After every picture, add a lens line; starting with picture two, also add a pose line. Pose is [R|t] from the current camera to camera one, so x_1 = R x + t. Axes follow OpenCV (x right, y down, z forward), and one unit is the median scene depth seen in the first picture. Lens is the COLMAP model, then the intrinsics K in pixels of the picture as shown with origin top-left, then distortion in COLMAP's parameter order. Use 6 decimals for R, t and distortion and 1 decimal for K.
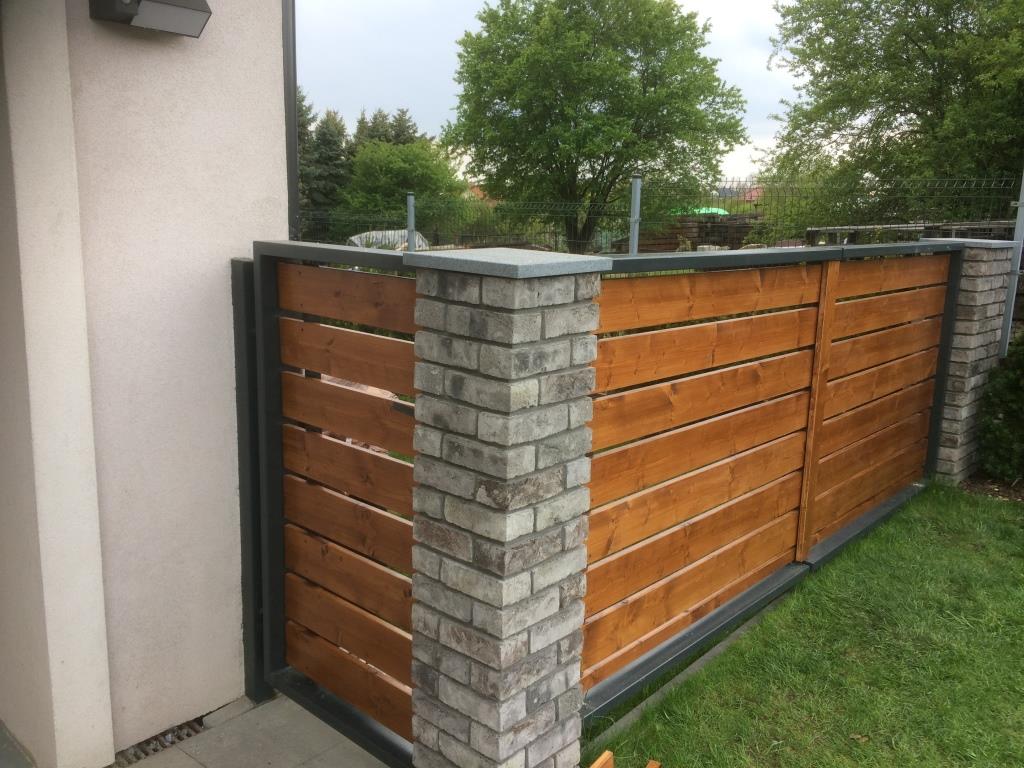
lens RADIAL K [[877.3, 0, 511.2], [0, 877.3, 382.6], [0, 0, 1]] dist [0.080886, -0.109229]
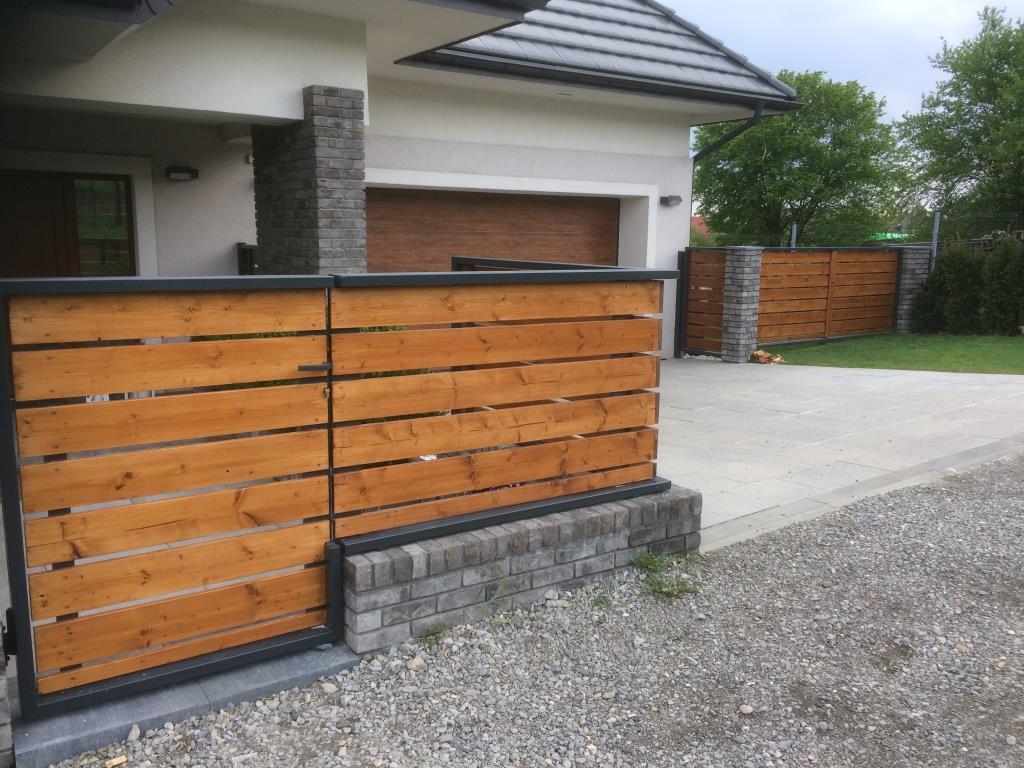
lens RADIAL K [[877.3, 0, 506.1], [0, 877.3, 380.3], [0, 0, 1]] dist [0.080886, -0.109229]
pose [[0.972067, 0.019533, -0.233888, -0.064715], [-0.028392, 0.998999, -0.034573, 0.415814], [0.232979, 0.040247, 0.971649, -2.110342]]
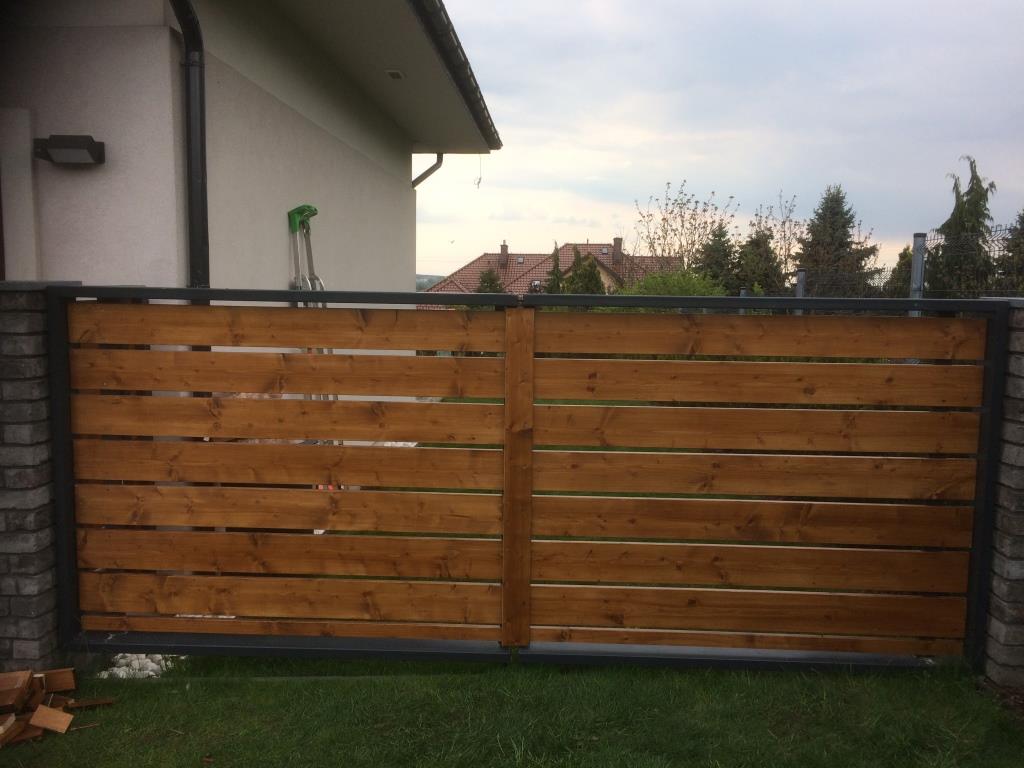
lens RADIAL K [[877.3, 0, 515.9], [0, 877.3, 378.7], [0, 0, 1]] dist [0.080886, -0.109229]
pose [[0.634939, 0.061346, -0.770123, 0.785851], [-0.148990, 0.987853, -0.044147, -0.019199], [0.758060, 0.142771, 0.636366, 0.322629]]
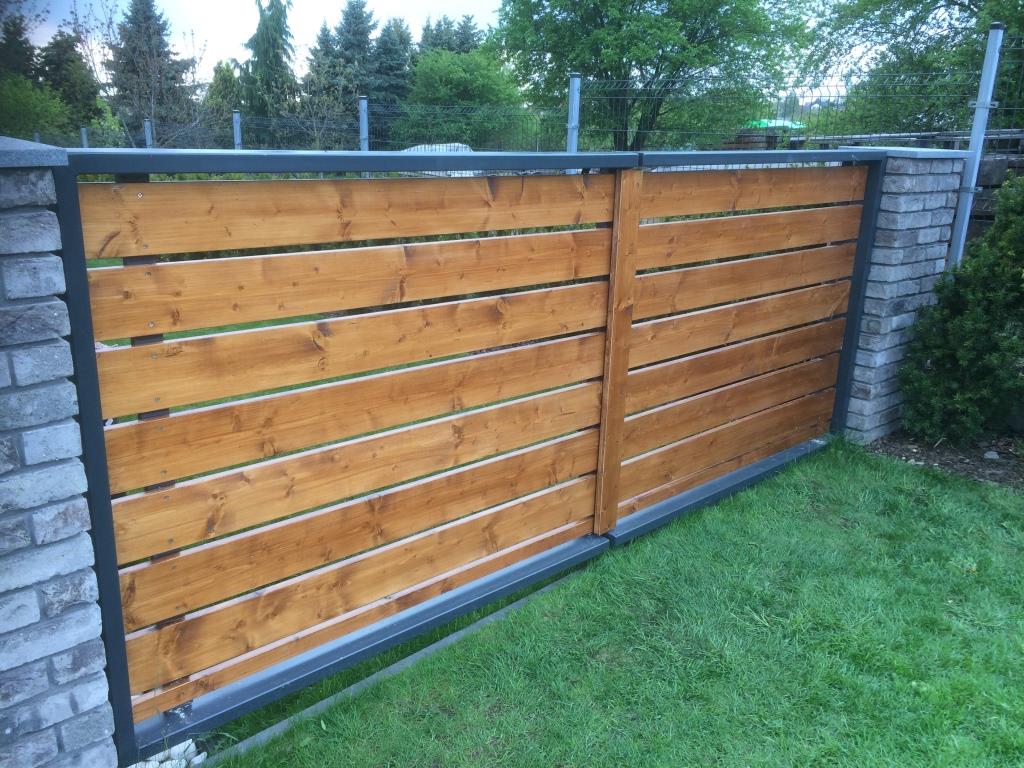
lens RADIAL K [[877.3, 0, 511.7], [0, 877.3, 383.0], [0, 0, 1]] dist [0.080886, -0.109229]
pose [[0.995179, 0.031435, -0.092903, 0.249843], [-0.022880, 0.995519, 0.091751, -0.012448], [0.095371, -0.089183, 0.991439, 0.139071]]
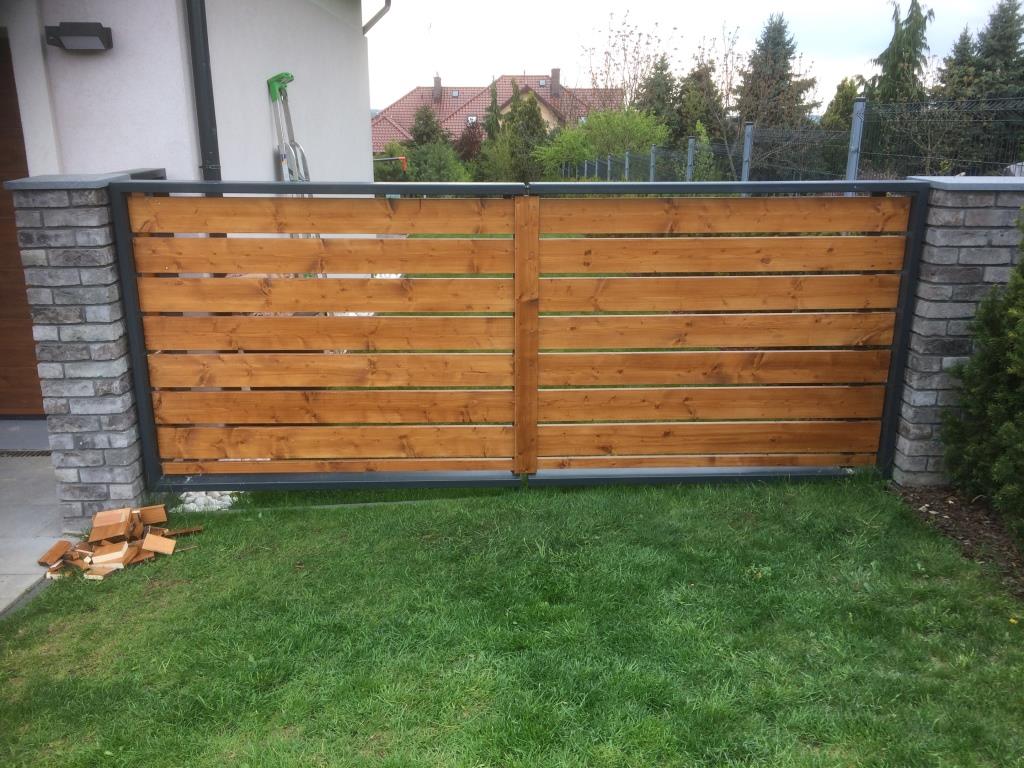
lens RADIAL K [[877.3, 0, 515.3], [0, 877.3, 381.4], [0, 0, 1]] dist [0.080886, -0.109229]
pose [[0.690027, 0.179590, -0.701150, 0.841590], [-0.125105, 0.983741, 0.128851, -0.039470], [0.712890, -0.001193, 0.701275, 0.186032]]
